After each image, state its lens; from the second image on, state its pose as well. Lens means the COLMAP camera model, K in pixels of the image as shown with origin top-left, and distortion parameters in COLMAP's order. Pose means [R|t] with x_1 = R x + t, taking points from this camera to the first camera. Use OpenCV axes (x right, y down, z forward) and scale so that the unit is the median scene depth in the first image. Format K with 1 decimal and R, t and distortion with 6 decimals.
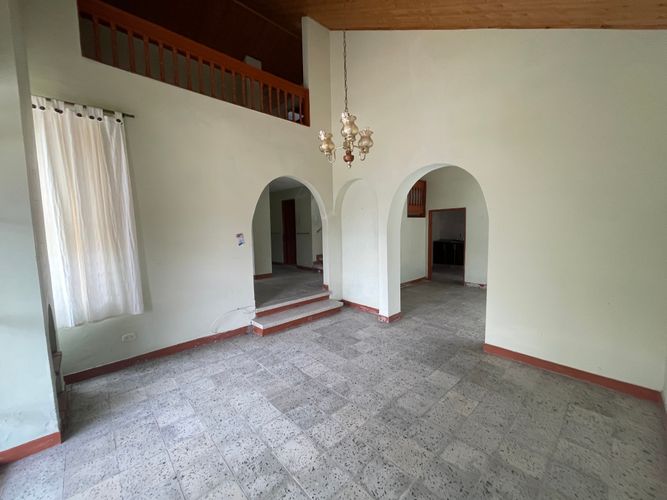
lens RADIAL K [[268.4, 0, 335.4], [0, 268.4, 251.1], [0, 0, 1]] dist [-0.001703, -0.000091]
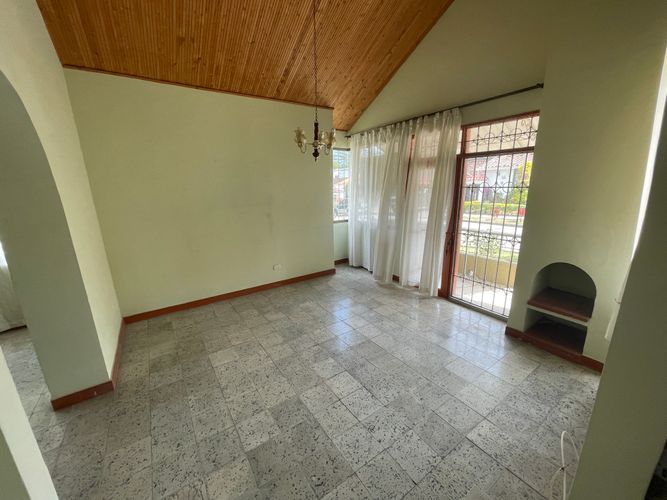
lens RADIAL K [[268.4, 0, 332.8], [0, 268.4, 252.2], [0, 0, 1]] dist [-0.001703, -0.000091]
pose [[-0.987942, 0.001157, 0.154818, -0.175162], [0.053135, 0.941770, 0.332034, -0.221839], [-0.145419, 0.336257, -0.930475, 1.691096]]
